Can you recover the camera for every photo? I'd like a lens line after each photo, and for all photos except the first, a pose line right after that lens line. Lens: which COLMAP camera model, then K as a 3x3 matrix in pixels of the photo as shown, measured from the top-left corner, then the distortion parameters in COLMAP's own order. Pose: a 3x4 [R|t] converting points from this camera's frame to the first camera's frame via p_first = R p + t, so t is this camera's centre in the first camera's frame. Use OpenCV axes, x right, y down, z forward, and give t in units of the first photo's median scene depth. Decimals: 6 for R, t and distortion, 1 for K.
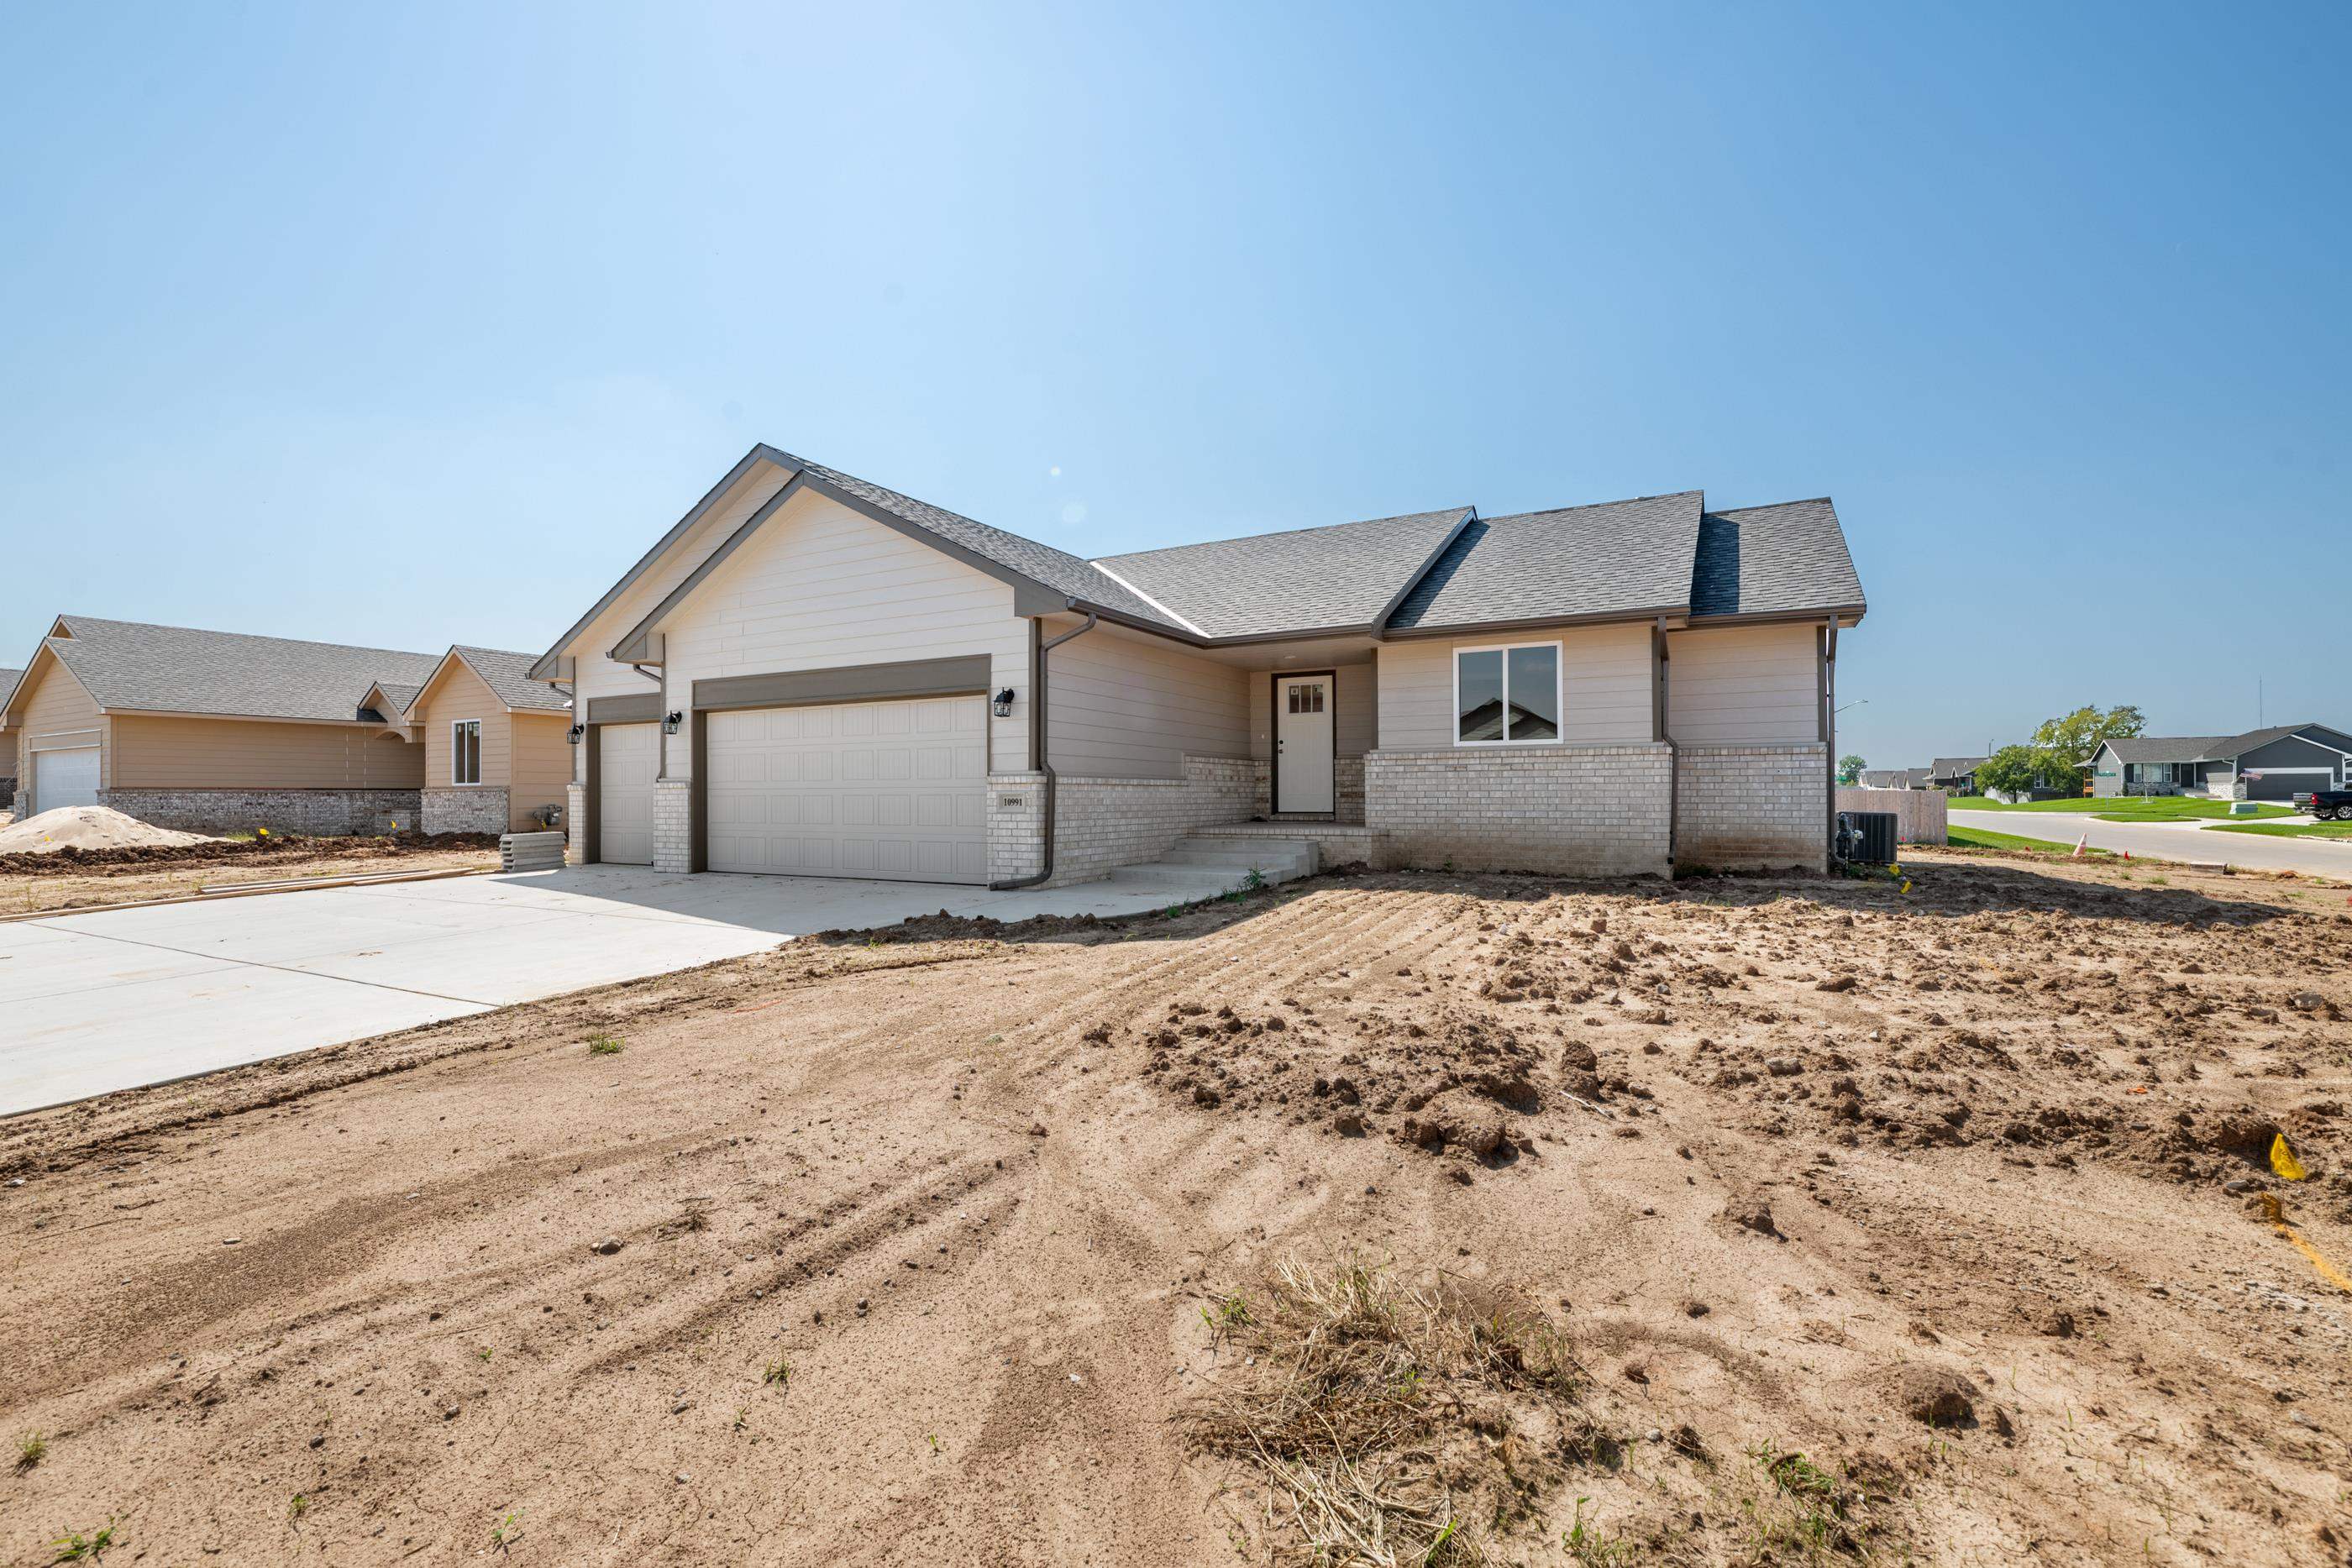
lens RADIAL K [[1024.5, 0, 1177.2], [0, 1024.5, 798.1], [0, 0, 1]] dist [-0.004235, -0.000921]
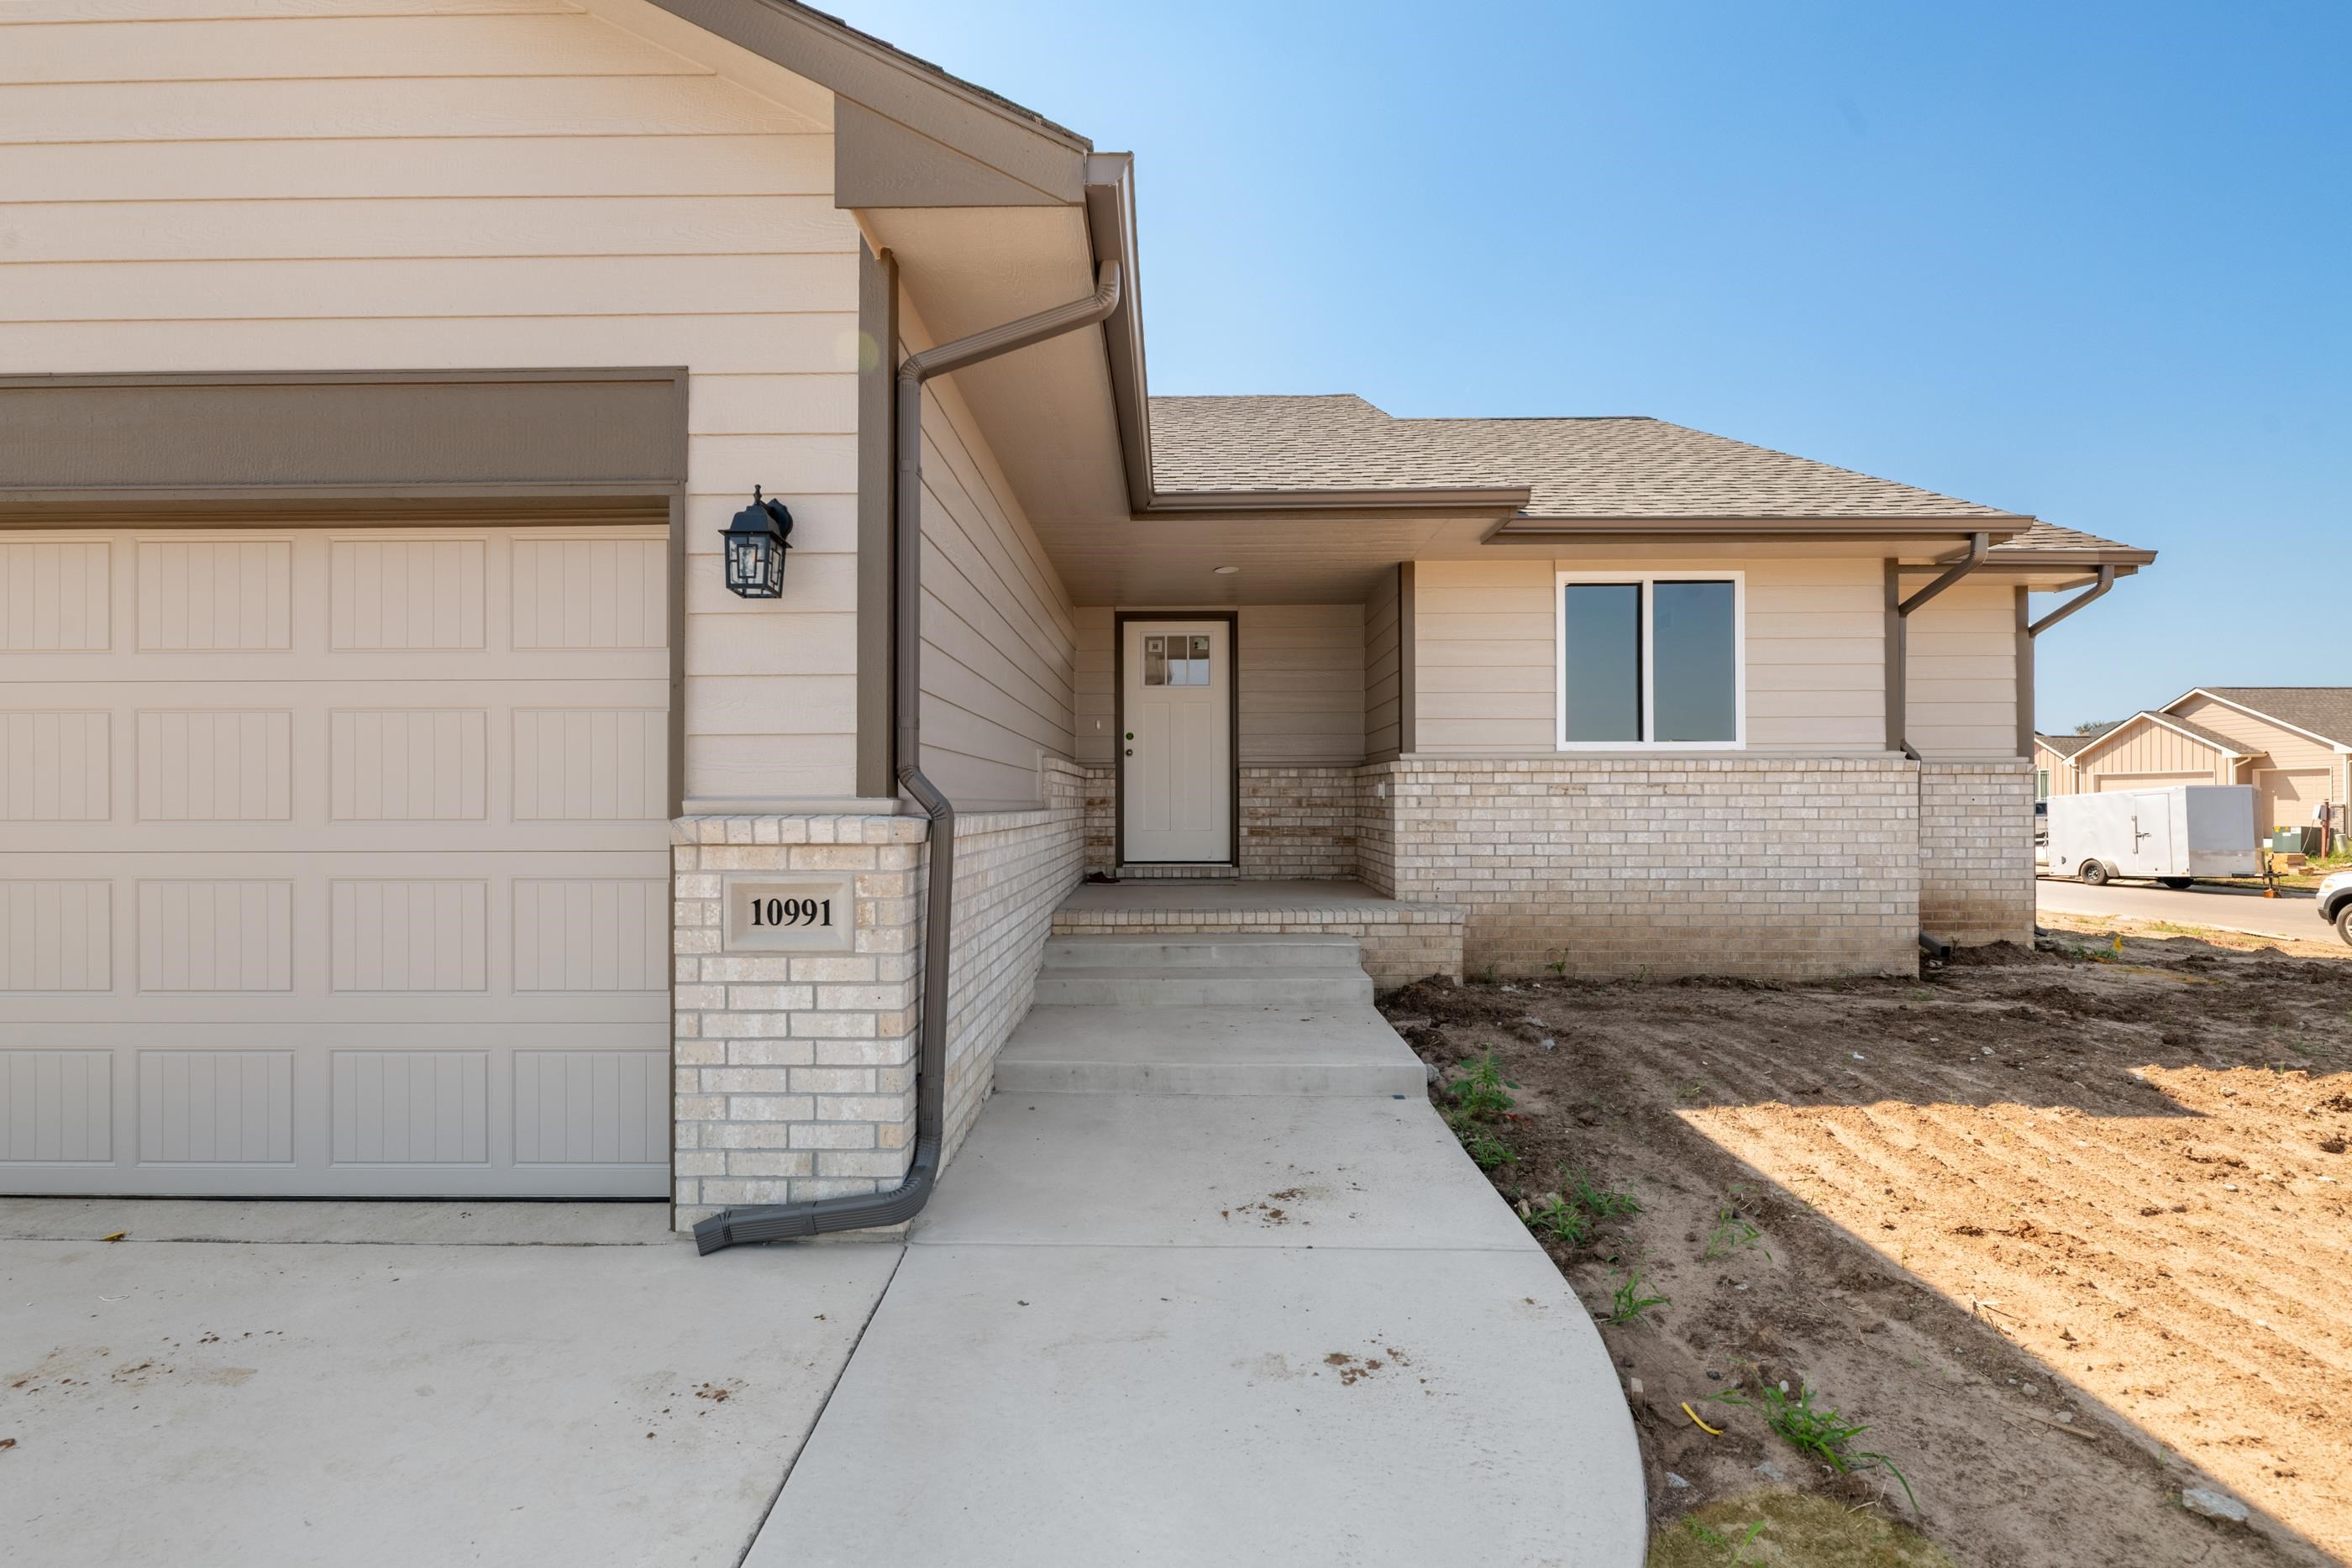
lens RADIAL K [[1024.5, 0, 1177.2], [0, 1024.5, 798.1], [0, 0, 1]] dist [-0.004235, -0.000921]
pose [[0.879336, 0.002931, 0.476193, -0.186141], [0.000177, 0.999979, -0.006481, -0.023154], [-0.476202, 0.005783, 0.879317, 0.660840]]
